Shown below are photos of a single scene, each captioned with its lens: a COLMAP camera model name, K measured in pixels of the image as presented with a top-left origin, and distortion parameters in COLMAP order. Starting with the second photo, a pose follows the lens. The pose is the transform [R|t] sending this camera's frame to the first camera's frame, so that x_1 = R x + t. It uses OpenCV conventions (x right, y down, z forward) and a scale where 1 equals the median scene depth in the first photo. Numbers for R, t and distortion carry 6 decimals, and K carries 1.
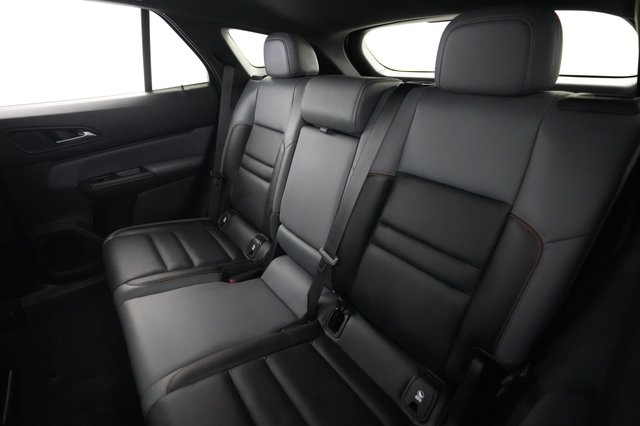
lens RADIAL K [[316.0, 0, 320.0], [0, 316.0, 213.0], [0, 0, 1]] dist [0.039647, 0.000250]
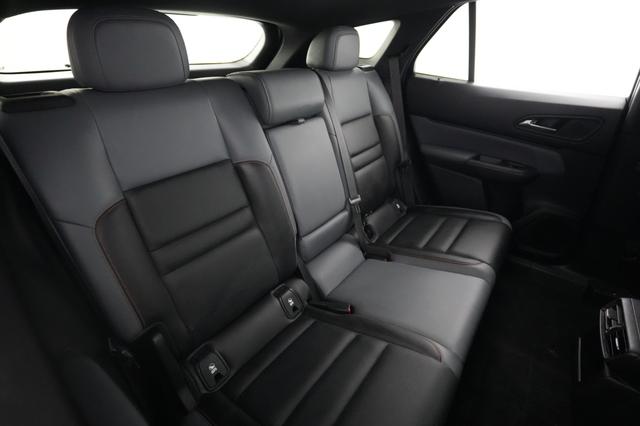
lens RADIAL K [[317.9, 0, 320.0], [0, 317.9, 213.0], [0, 0, 1]] dist [-0.038446, 0.000248]
pose [[-0.286355, -0.451911, 0.844853, -0.785046], [0.405799, 0.741582, 0.534213, -0.435255], [-0.867945, 0.495815, -0.028971, 0.862718]]
